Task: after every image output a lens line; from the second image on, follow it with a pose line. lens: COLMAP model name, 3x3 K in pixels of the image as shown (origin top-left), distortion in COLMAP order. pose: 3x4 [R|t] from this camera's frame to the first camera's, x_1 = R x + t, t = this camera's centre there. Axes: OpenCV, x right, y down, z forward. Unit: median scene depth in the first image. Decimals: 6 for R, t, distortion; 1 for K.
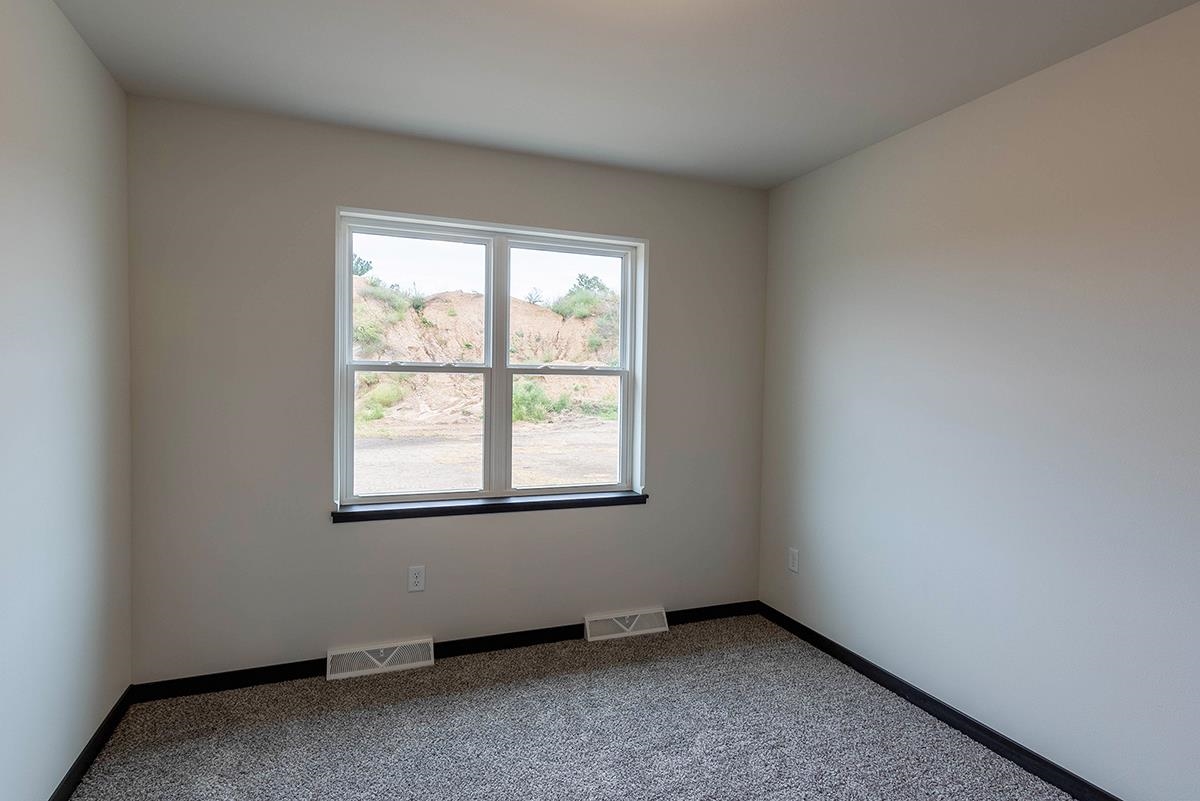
lens RADIAL K [[673.5, 0, 630.8], [0, 673.5, 399.9], [0, 0, 1]] dist [0.005596, 0.000855]
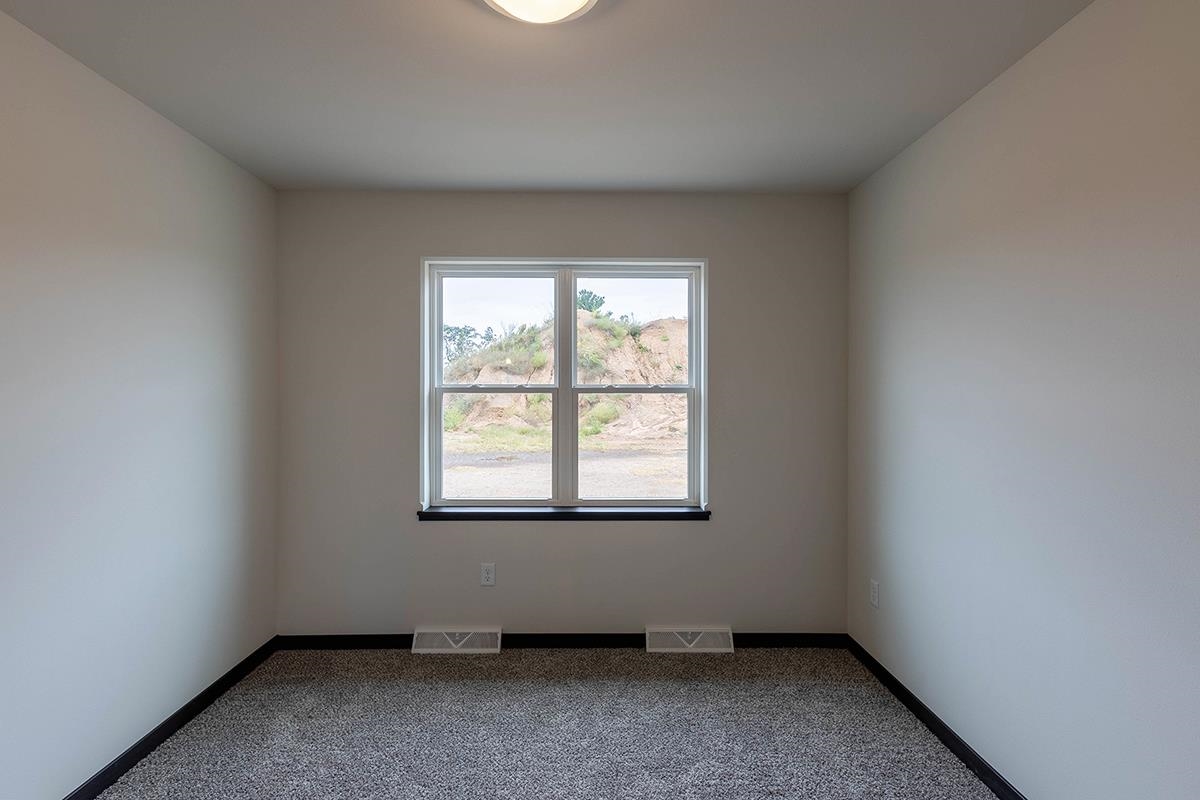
lens RADIAL K [[630.3, 0, 590.3], [0, 630.3, 398.5], [0, 0, 1]] dist [0.009735, 0.000661]
pose [[0.924583, -0.013712, -0.380734, 0.230272], [0.002518, 0.999550, -0.029884, 0.000327], [0.380972, 0.026672, 0.924202, 0.066115]]
